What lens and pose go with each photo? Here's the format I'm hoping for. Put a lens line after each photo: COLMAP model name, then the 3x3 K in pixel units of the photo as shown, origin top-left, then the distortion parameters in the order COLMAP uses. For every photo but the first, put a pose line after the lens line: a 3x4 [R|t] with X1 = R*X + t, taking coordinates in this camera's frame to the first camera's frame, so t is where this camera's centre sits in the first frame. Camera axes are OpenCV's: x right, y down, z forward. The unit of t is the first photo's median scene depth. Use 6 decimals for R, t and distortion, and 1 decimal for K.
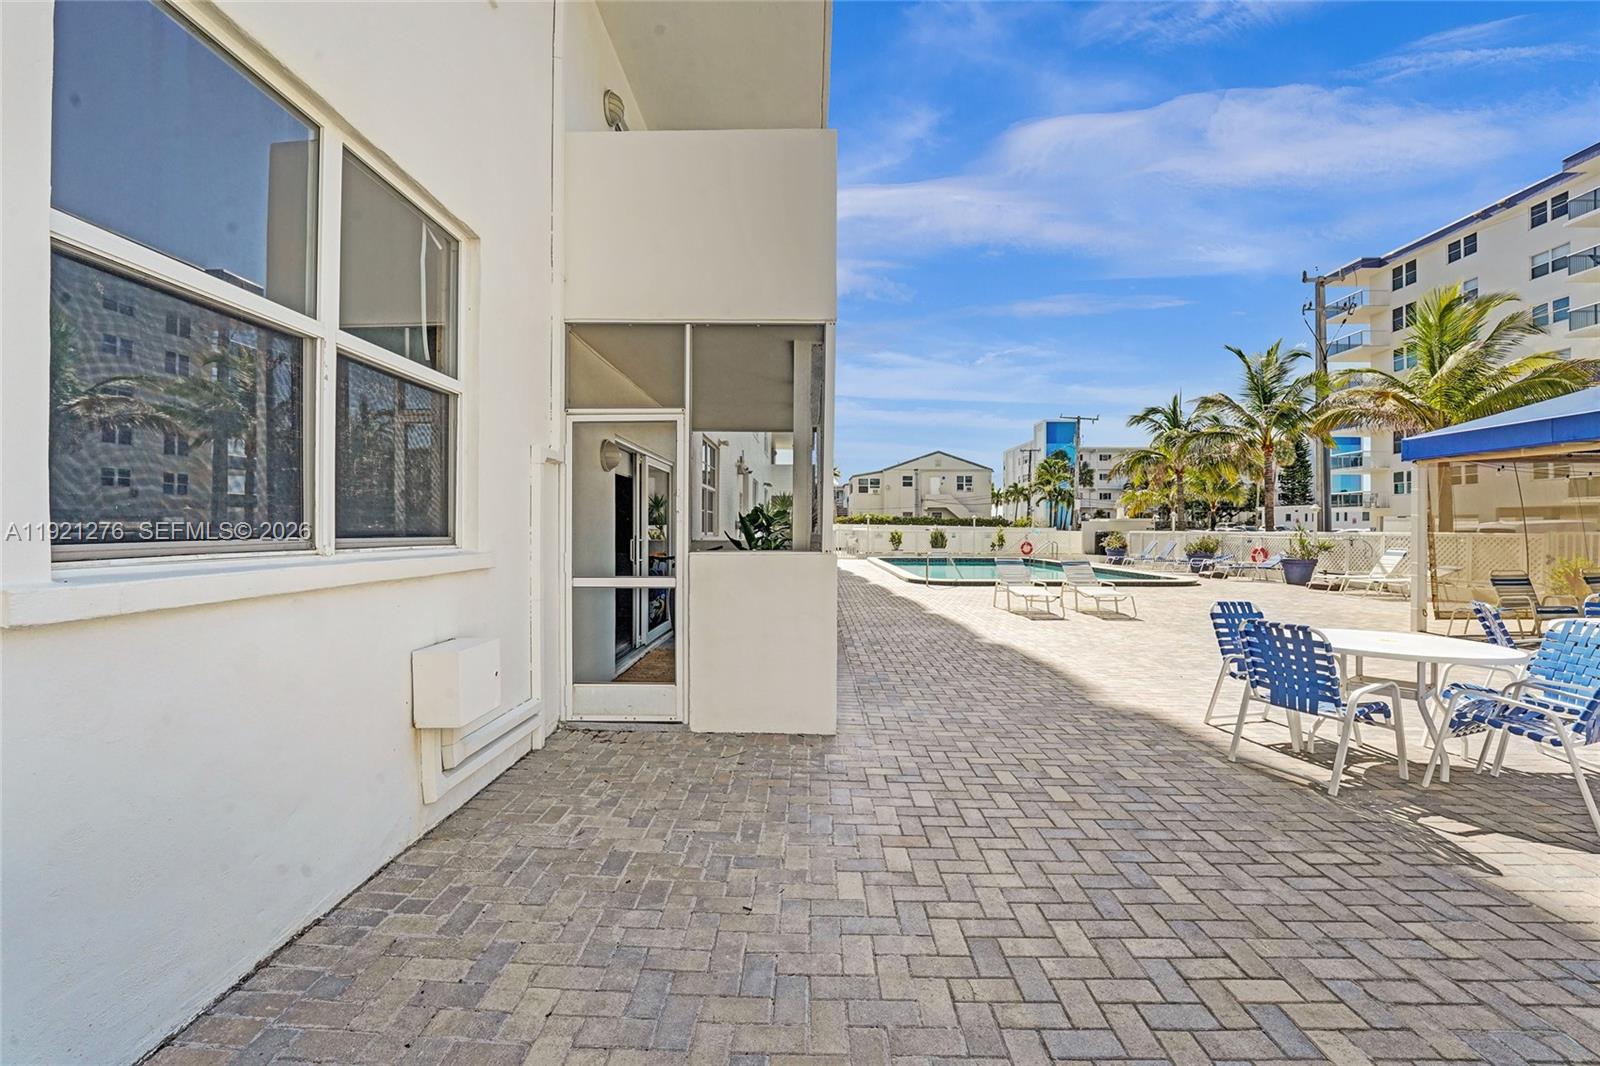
lens RADIAL K [[661.1, 0, 799.4], [0, 661.1, 536.3], [0, 0, 1]] dist [-0.018938, 0.000319]
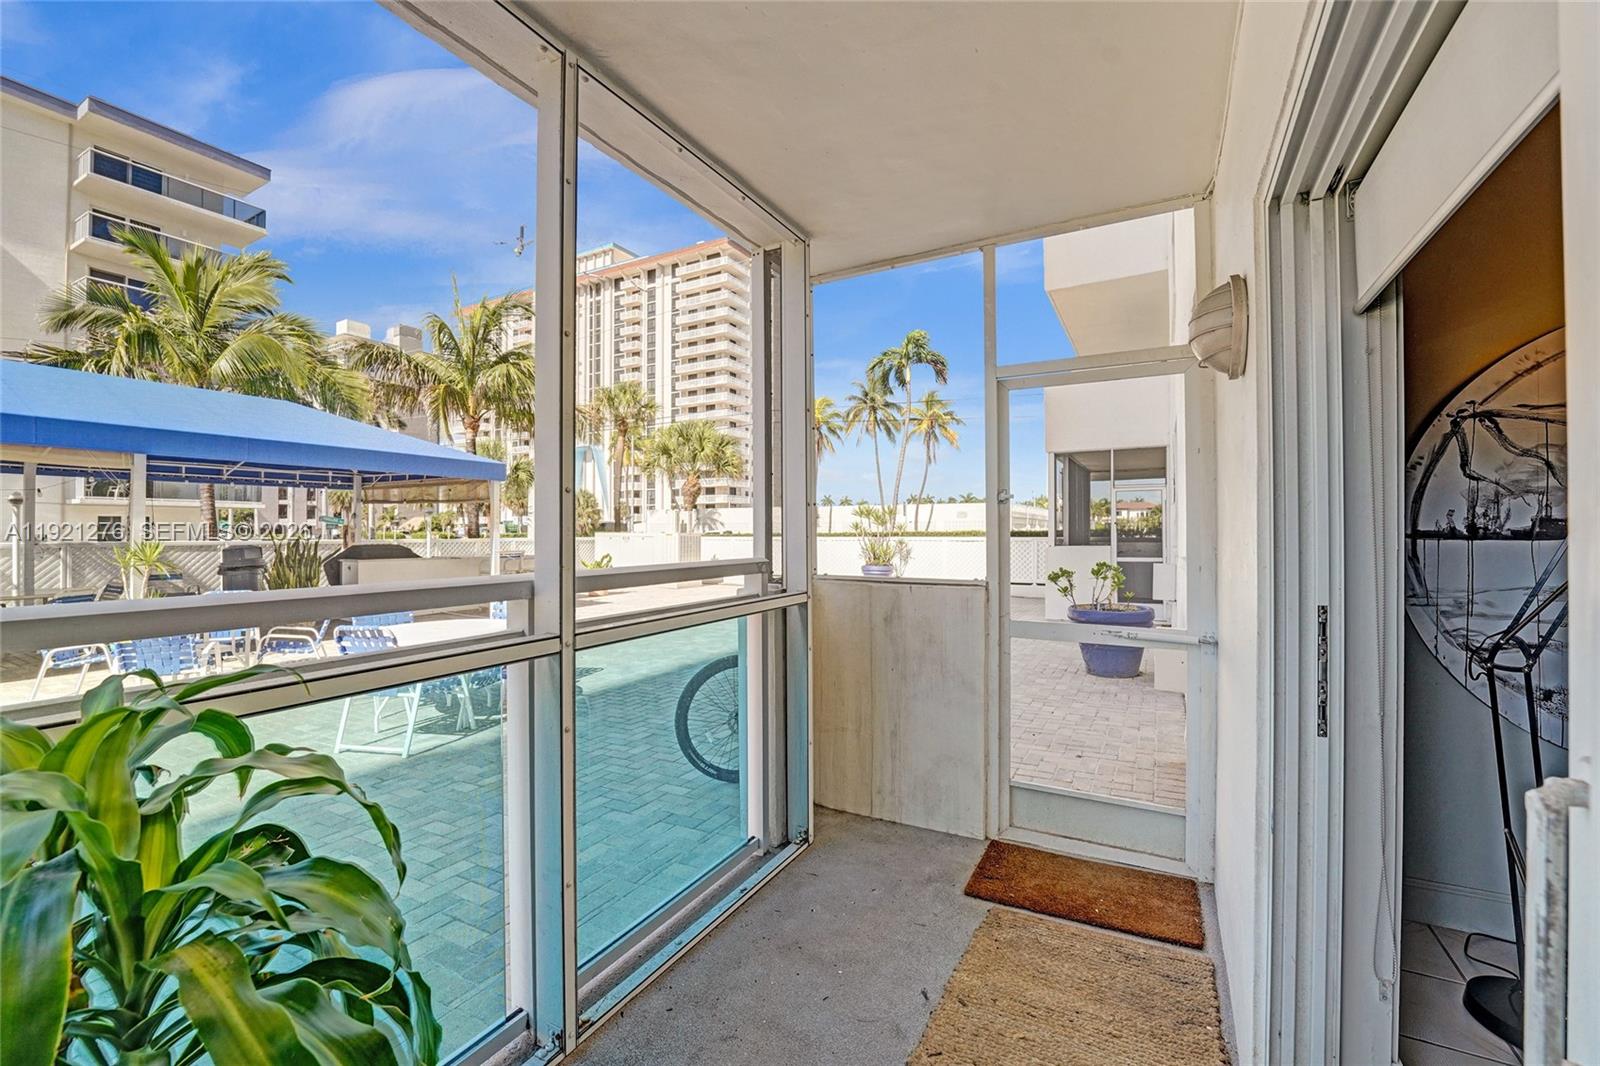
lens RADIAL K [[661.1, 0, 796.4], [0, 661.1, 524.0], [0, 0, 1]] dist [-0.018938, 0.000319]
pose [[-0.879520, 0.005942, 0.475825, -0.348485], [0.005186, 0.999982, -0.002903, -0.040219], [-0.475833, -0.000086, -0.879535, 1.843236]]
